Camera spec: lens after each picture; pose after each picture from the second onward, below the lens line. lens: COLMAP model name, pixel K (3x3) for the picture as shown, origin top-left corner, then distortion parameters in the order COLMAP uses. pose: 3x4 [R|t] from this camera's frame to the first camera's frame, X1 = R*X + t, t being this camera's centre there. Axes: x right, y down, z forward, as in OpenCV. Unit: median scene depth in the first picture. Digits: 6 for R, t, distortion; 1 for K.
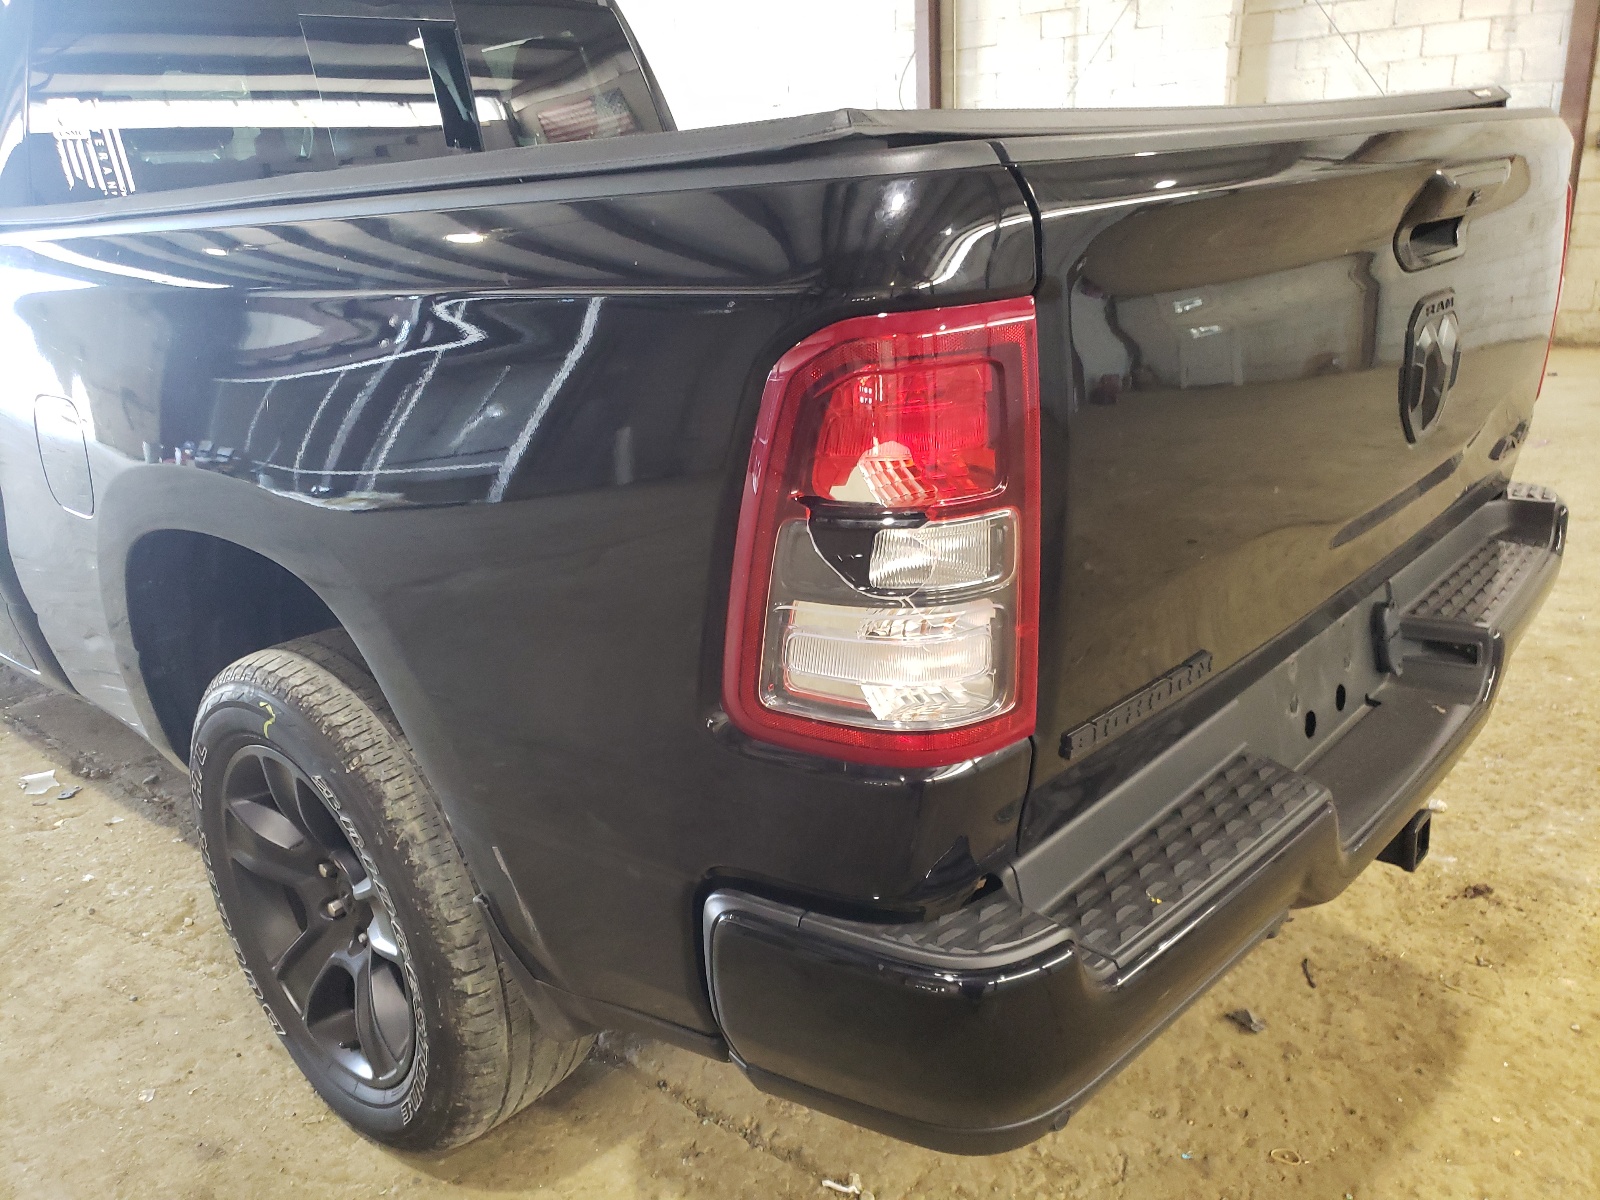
lens RADIAL K [[1209.5, 0, 776.9], [0, 1209.5, 629.0], [0, 0, 1]] dist [-0.012237, 0.056168]
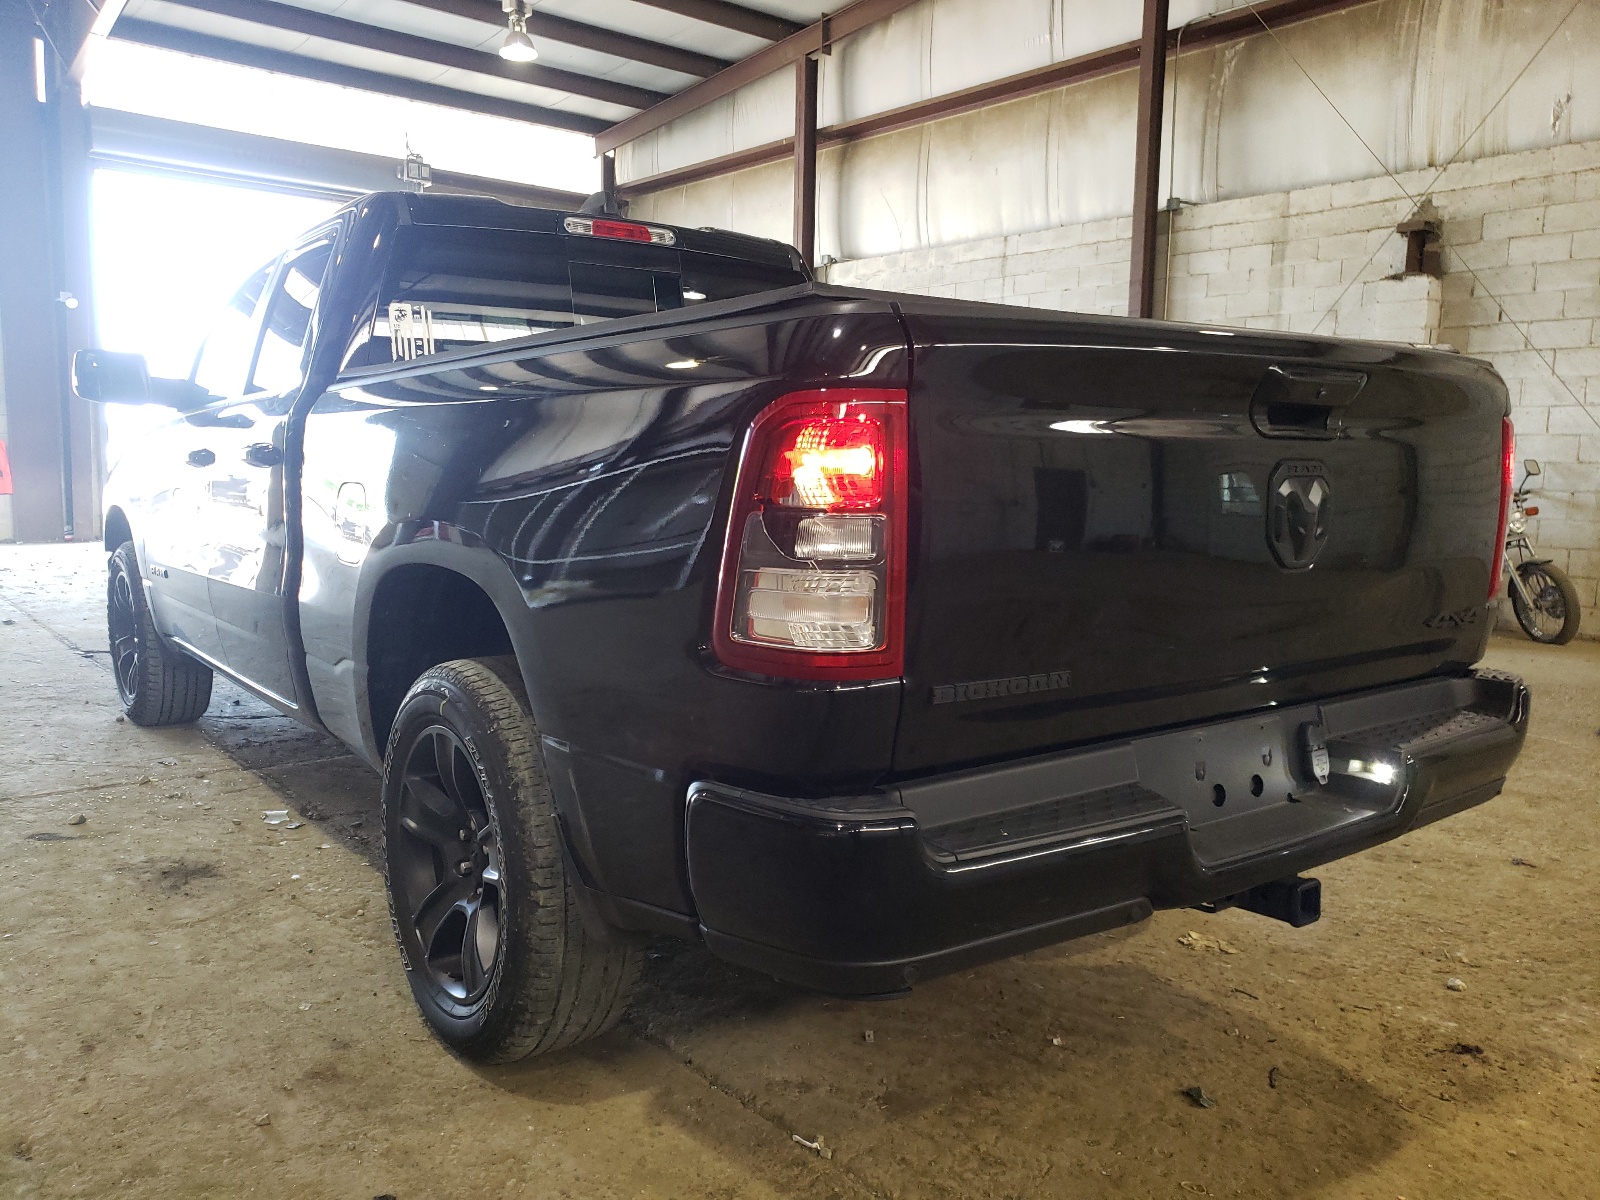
lens RADIAL K [[1209.5, 0, 776.9], [0, 1209.5, 629.0], [0, 0, 1]] dist [-0.012237, 0.056168]
pose [[0.977239, 0.100485, -0.186835, 0.171576], [-0.138057, 0.969928, -0.200450, 0.181574], [0.161074, 0.221681, 0.961724, -0.245031]]
